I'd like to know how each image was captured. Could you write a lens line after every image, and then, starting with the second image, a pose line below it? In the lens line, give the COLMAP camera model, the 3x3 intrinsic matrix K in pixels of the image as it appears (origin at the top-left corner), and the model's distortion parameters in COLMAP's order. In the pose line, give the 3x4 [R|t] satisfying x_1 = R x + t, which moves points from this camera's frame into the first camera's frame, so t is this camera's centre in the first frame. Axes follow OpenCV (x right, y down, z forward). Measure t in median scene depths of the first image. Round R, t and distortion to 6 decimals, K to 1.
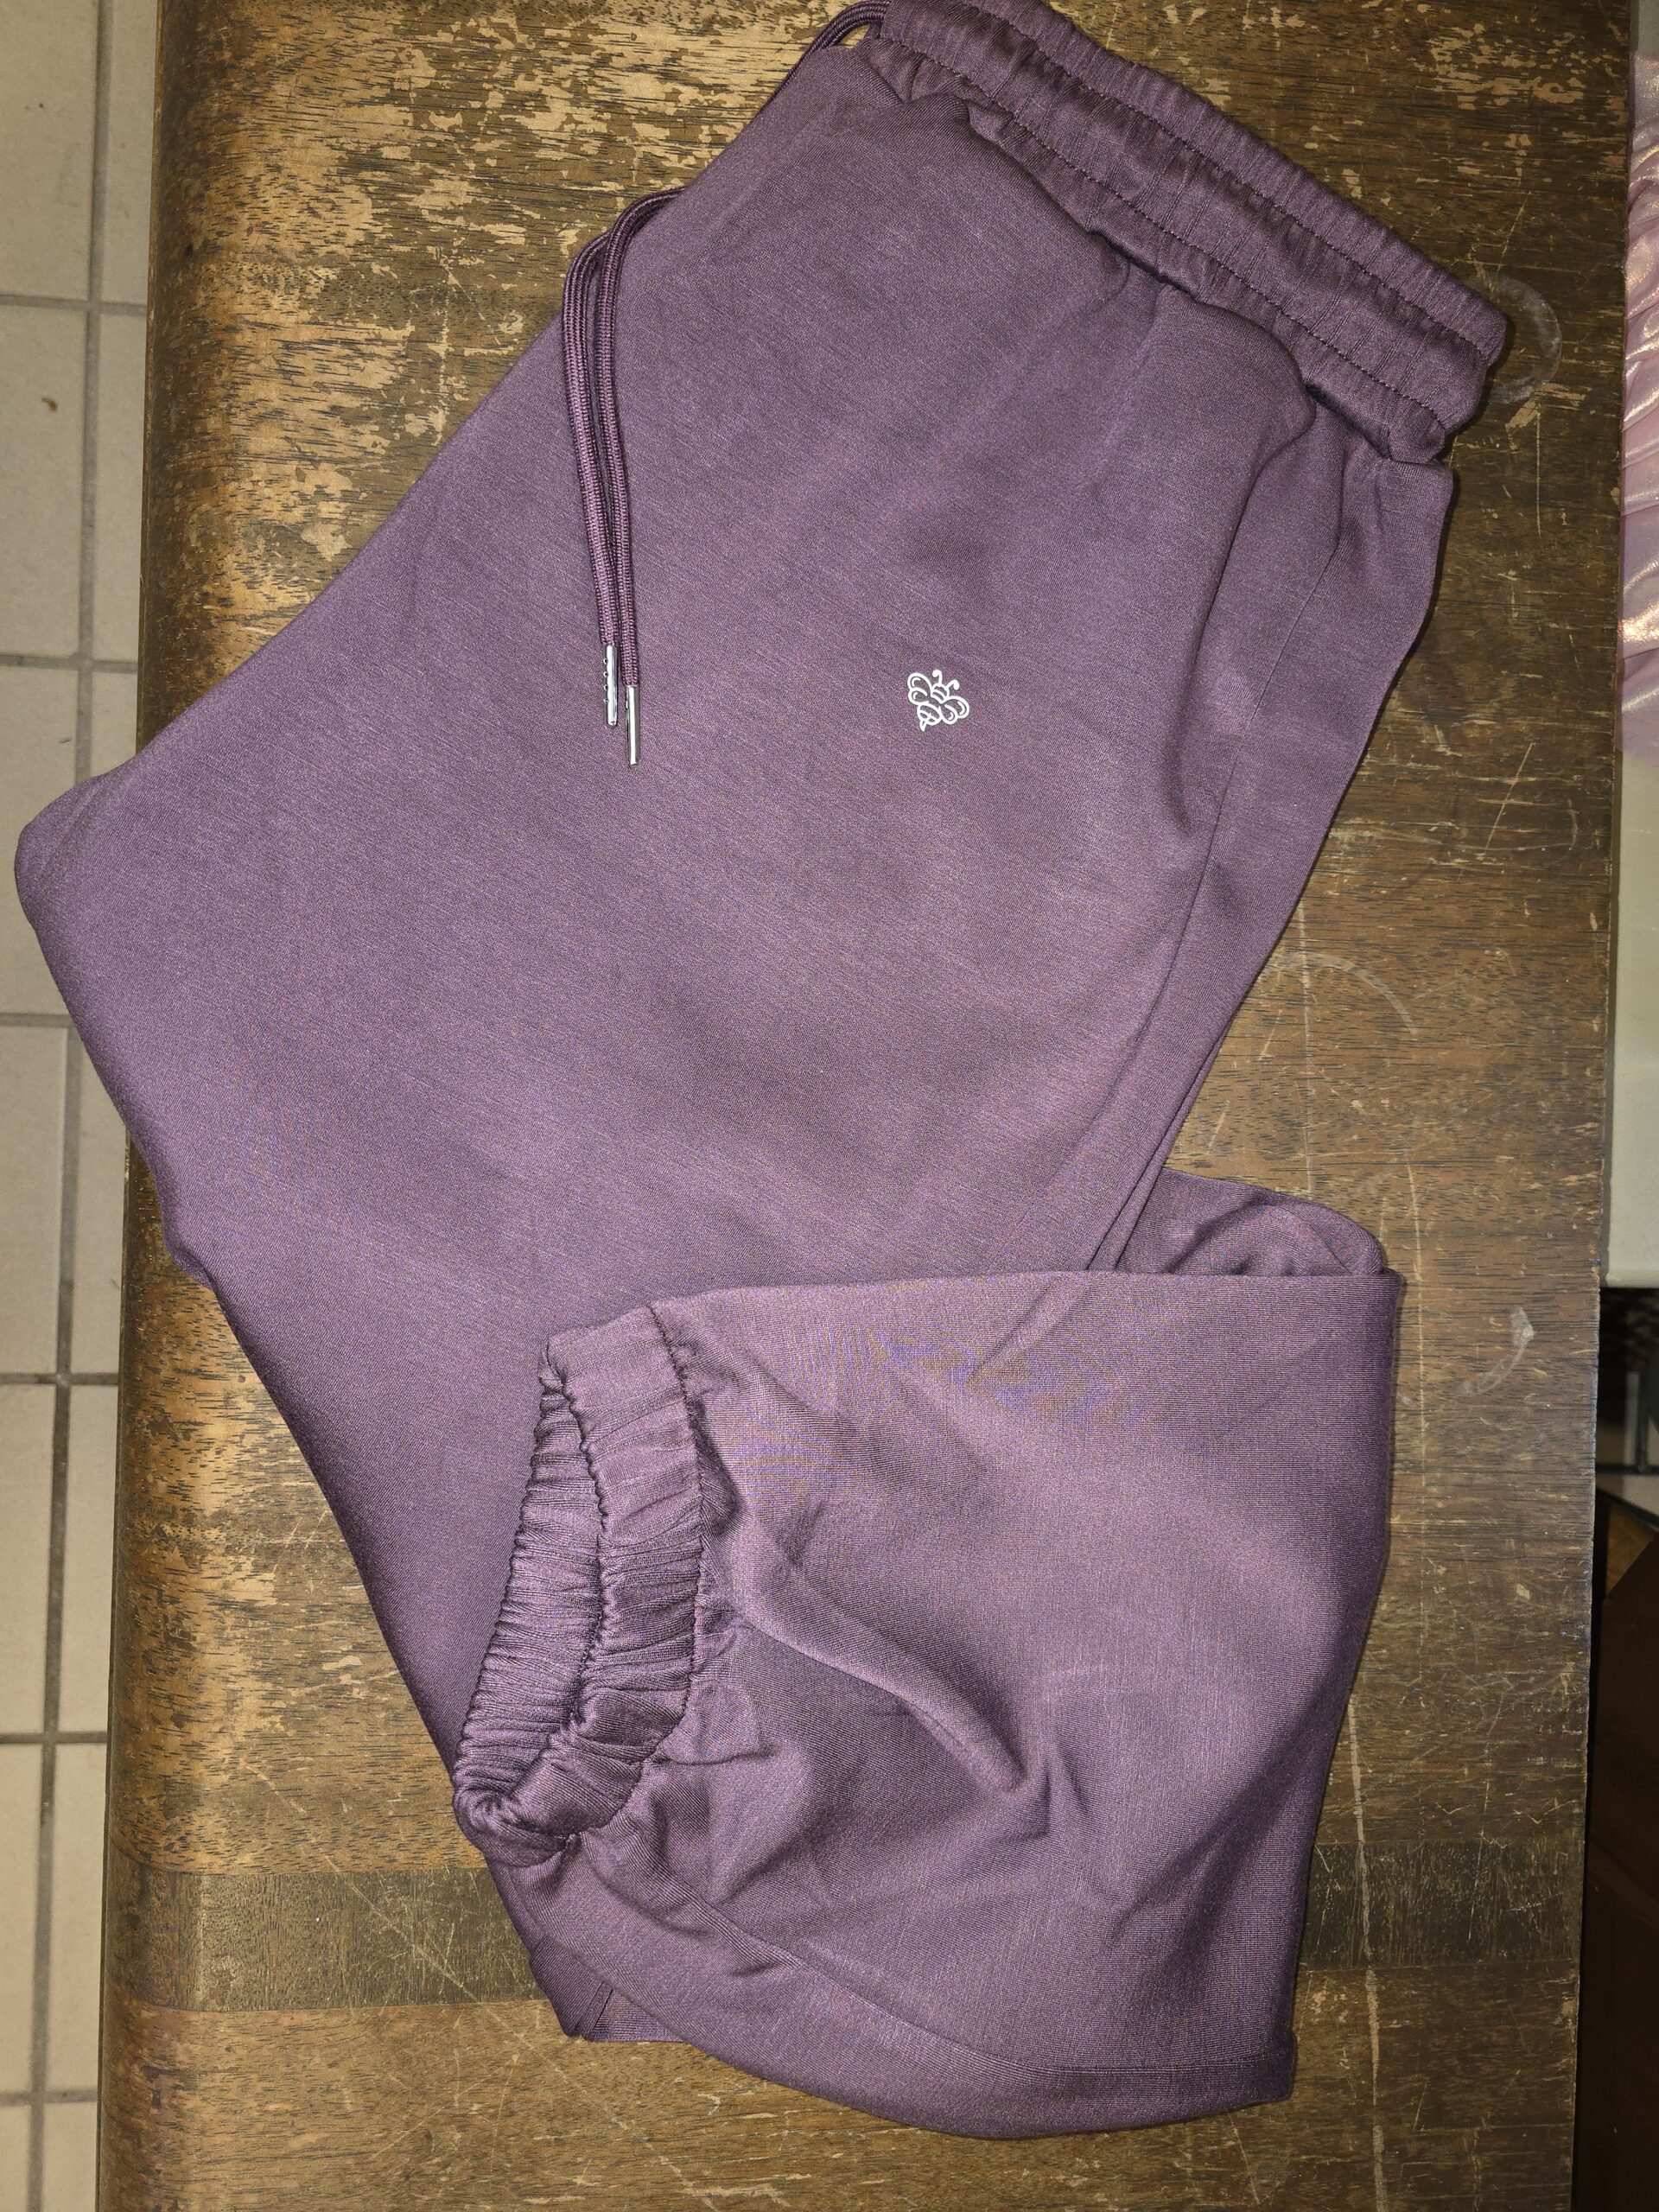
lens RADIAL K [[1499.8, 0, 830.7], [0, 1499.8, 1154.3], [0, 0, 1]] dist [0.017996, -0.031304]
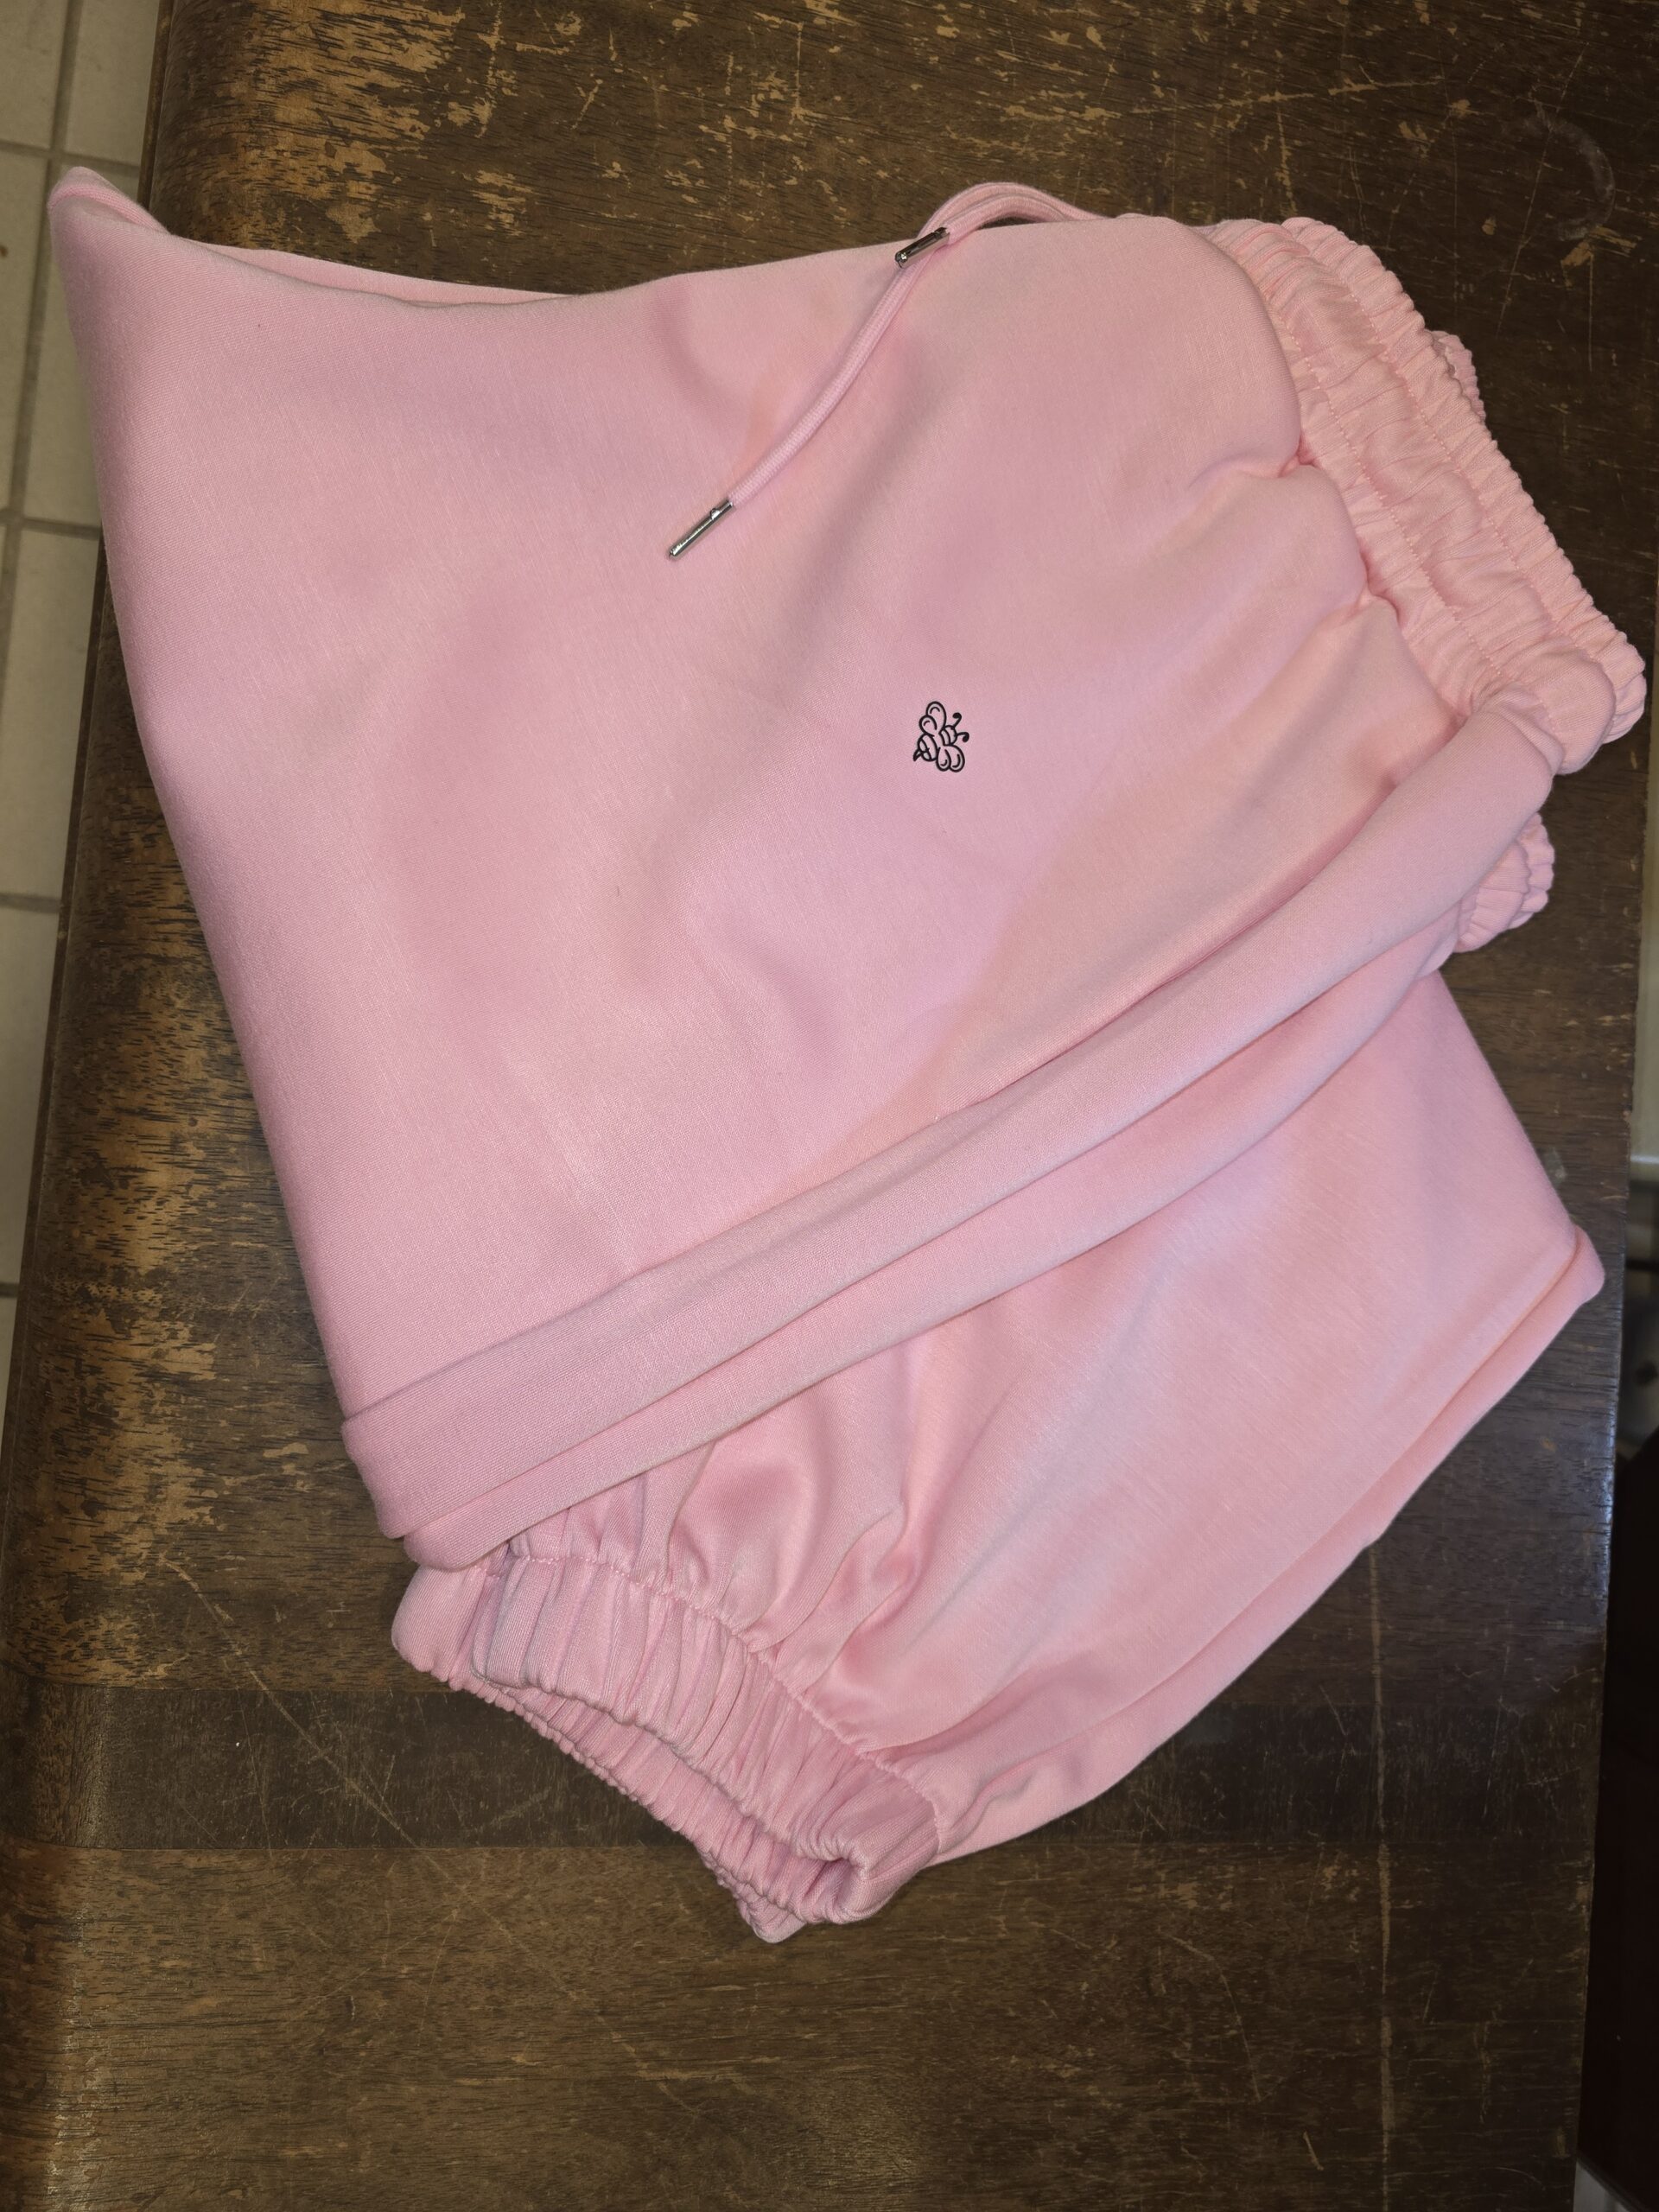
lens RADIAL K [[1499.8, 0, 830.7], [0, 1499.8, 1154.3], [0, 0, 1]] dist [0.017996, -0.031304]
pose [[0.995368, 0.053964, 0.079559, -0.084936], [-0.050025, 0.997460, -0.050701, 0.191549], [-0.082093, 0.046486, 0.995540, 0.084109]]
